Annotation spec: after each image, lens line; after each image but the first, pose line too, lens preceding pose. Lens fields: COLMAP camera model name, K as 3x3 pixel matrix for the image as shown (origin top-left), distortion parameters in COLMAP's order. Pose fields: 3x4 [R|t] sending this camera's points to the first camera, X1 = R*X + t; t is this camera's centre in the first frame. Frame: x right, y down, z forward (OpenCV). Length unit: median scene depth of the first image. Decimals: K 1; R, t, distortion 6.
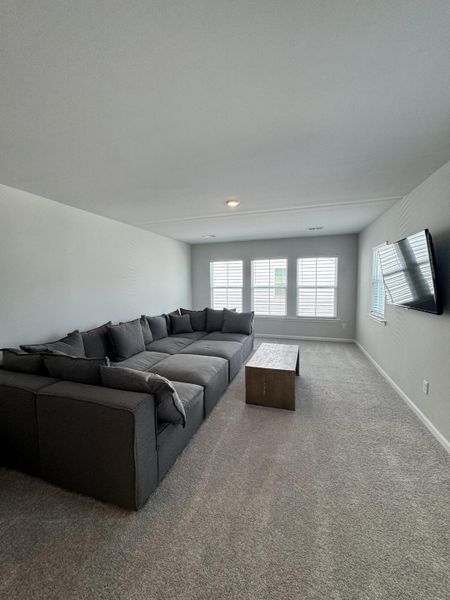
lens RADIAL K [[236.2, 0, 223.3], [0, 236.2, 300.0], [0, 0, 1]] dist [0.000898, 0.000459]
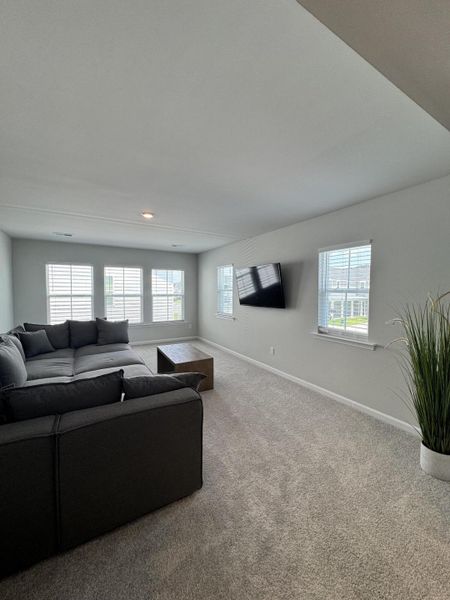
lens RADIAL K [[236.2, 0, 222.6], [0, 236.2, 301.2], [0, 0, 1]] dist [0.000898, 0.000459]
pose [[0.672094, -0.015390, 0.740306, -0.293581], [0.039921, 0.999083, -0.015472, 0.002752], [-0.739389, 0.039953, 0.672093, 0.030645]]
